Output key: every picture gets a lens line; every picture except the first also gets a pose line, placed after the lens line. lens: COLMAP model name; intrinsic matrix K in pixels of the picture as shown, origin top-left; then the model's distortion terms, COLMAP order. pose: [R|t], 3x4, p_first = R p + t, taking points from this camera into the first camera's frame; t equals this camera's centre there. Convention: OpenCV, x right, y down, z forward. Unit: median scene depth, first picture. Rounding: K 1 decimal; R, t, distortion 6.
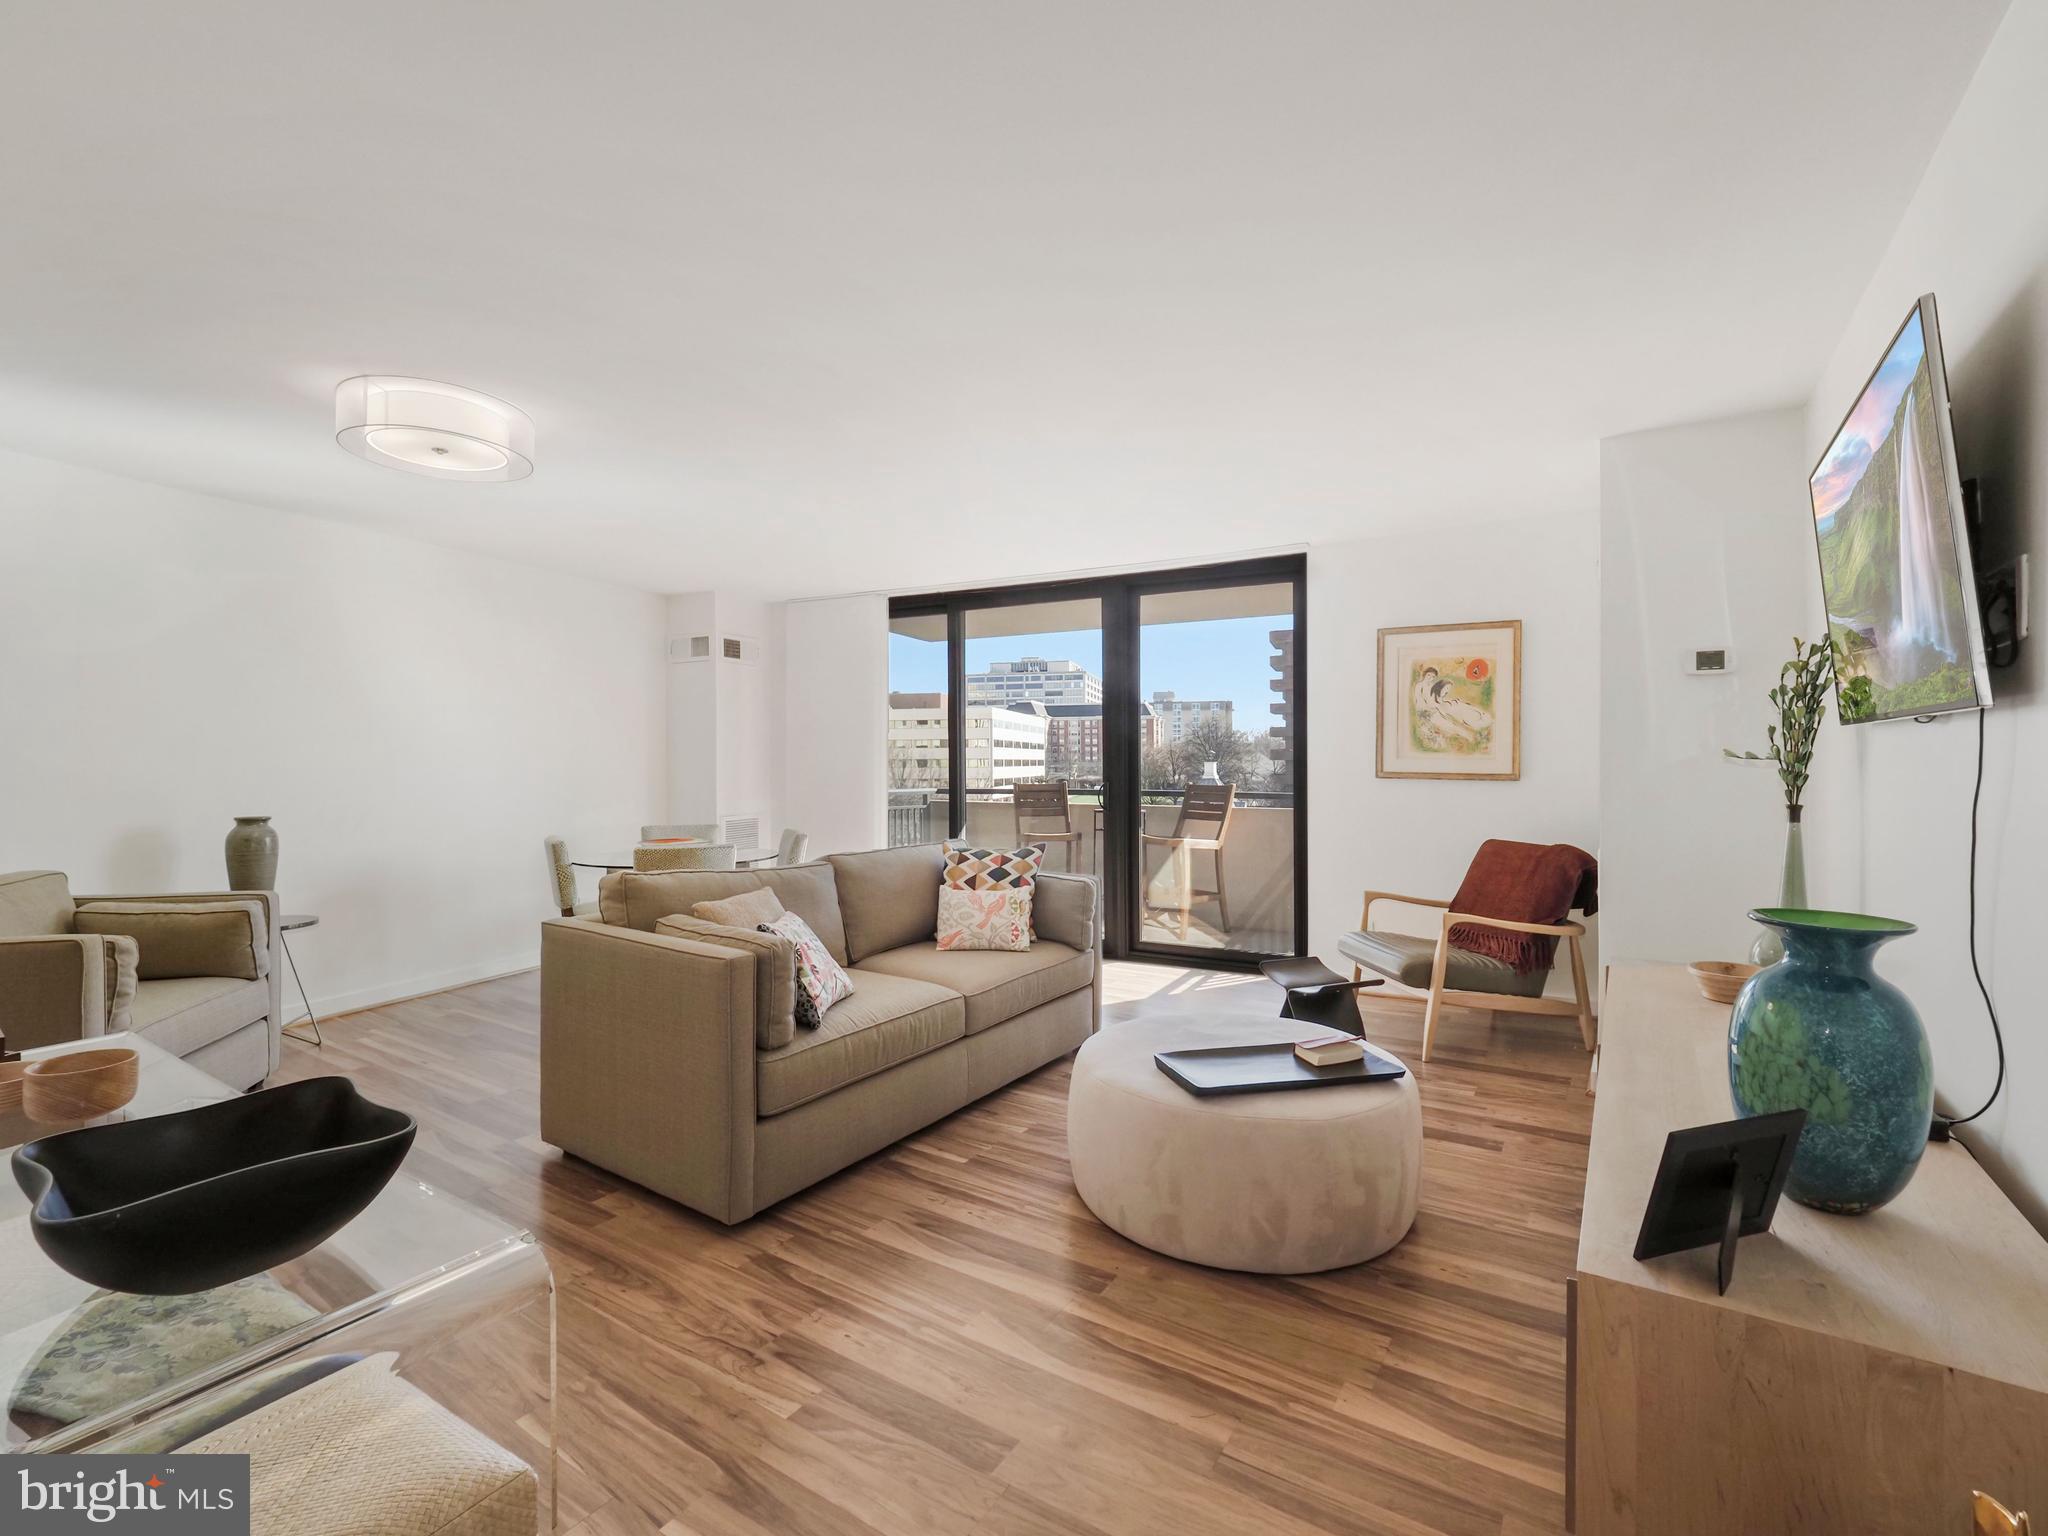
lens RADIAL K [[922.8, 0, 1057.0], [0, 922.8, 754.7], [0, 0, 1]] dist [0.000943, -0.013145]
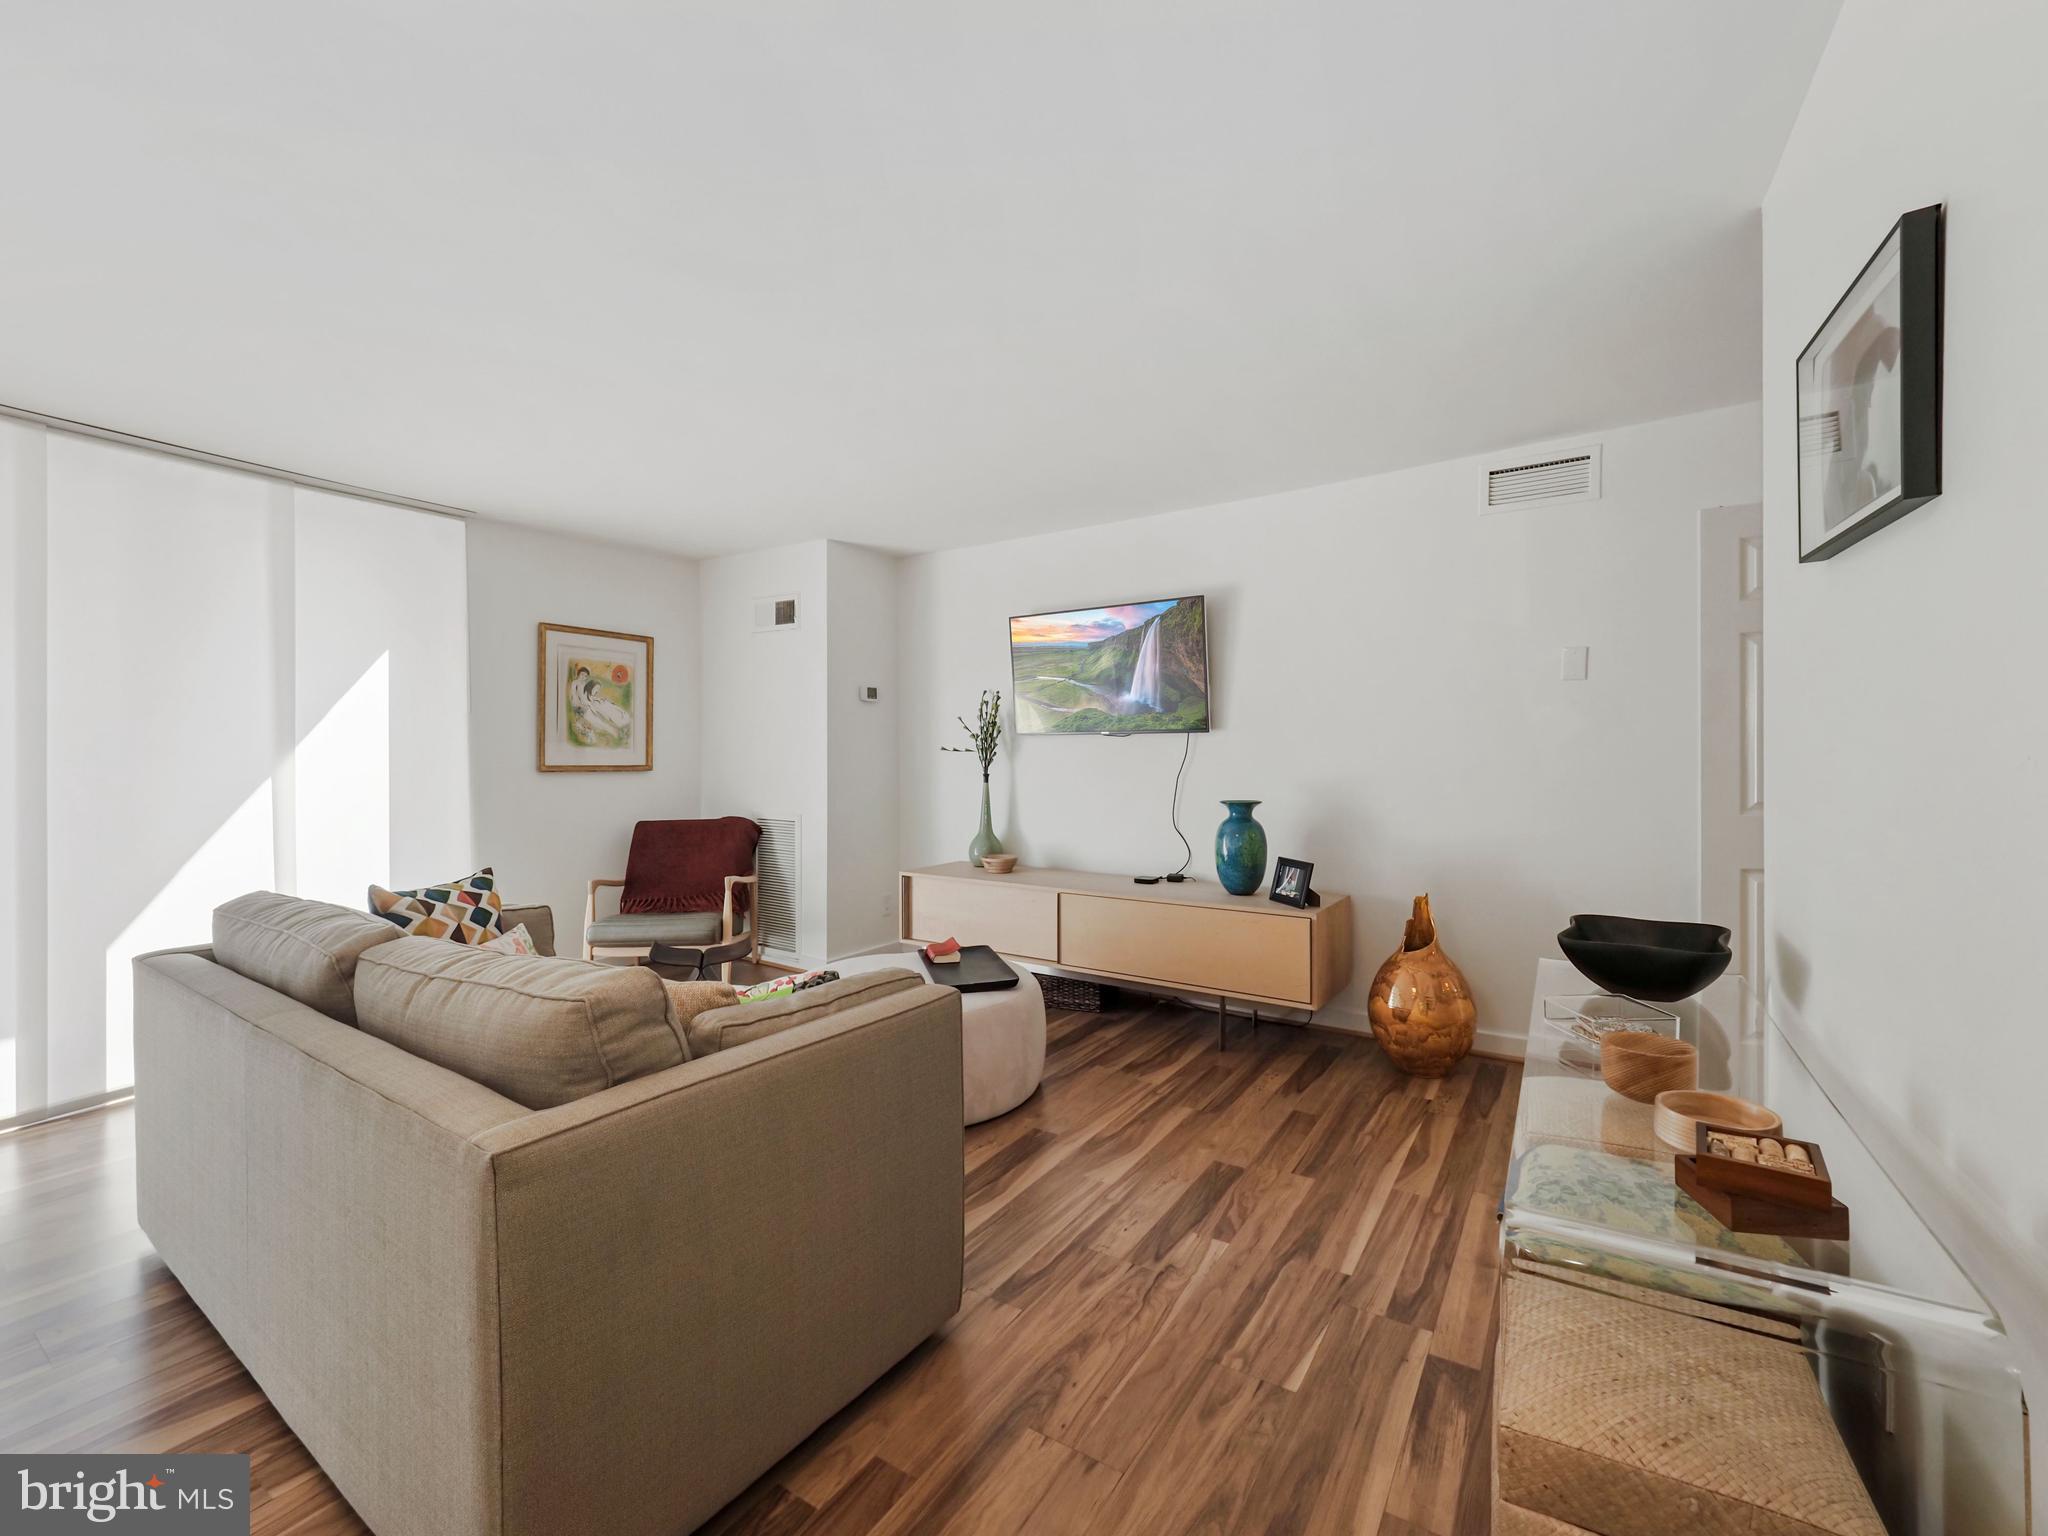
lens RADIAL K [[843.3, 0, 1022.4], [0, 843.3, 751.2], [0, 0, 1]] dist [0.001240, -0.016852]
pose [[0.028749, 0.001196, 0.999586, -0.580112], [-0.001210, 0.999999, -0.001162, 0.003515], [-0.999586, -0.001176, 0.028750, 0.481158]]
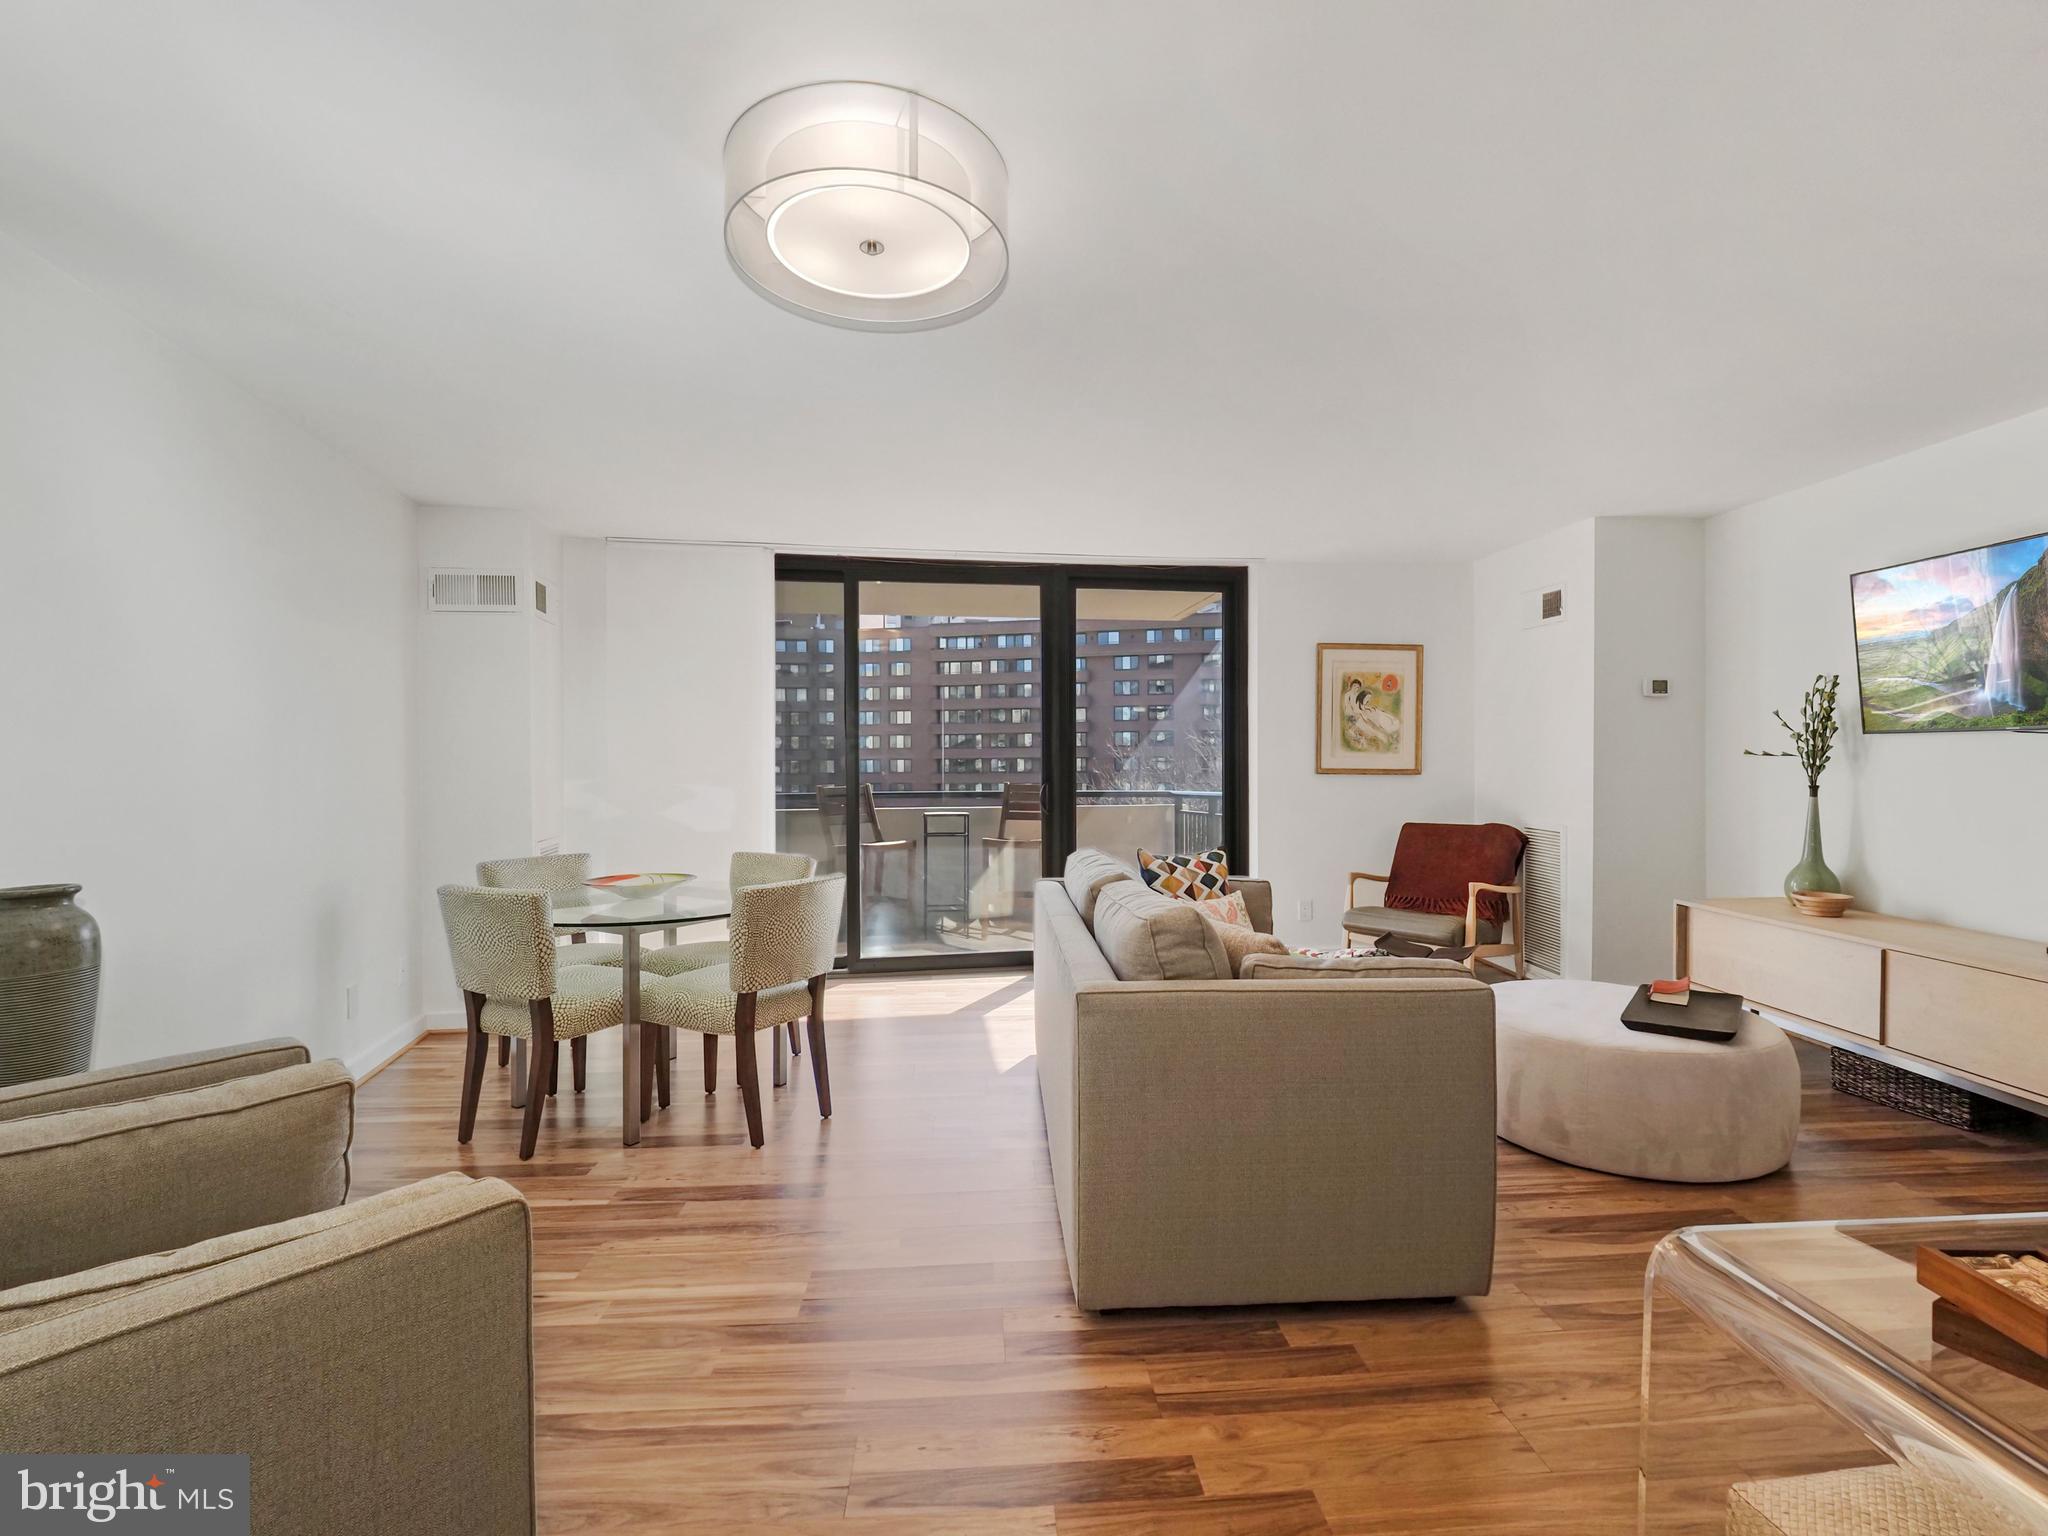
lens RADIAL K [[923.5, 0, 1071.5], [0, 923.5, 773.2], [0, 0, 1]] dist [0.001293, -0.011825]
pose [[0.798798, -0.011088, 0.601498, -0.616383], [-0.000506, 0.999817, 0.019102, 0.002815], [-0.601600, -0.015563, 0.798646, 0.288292]]
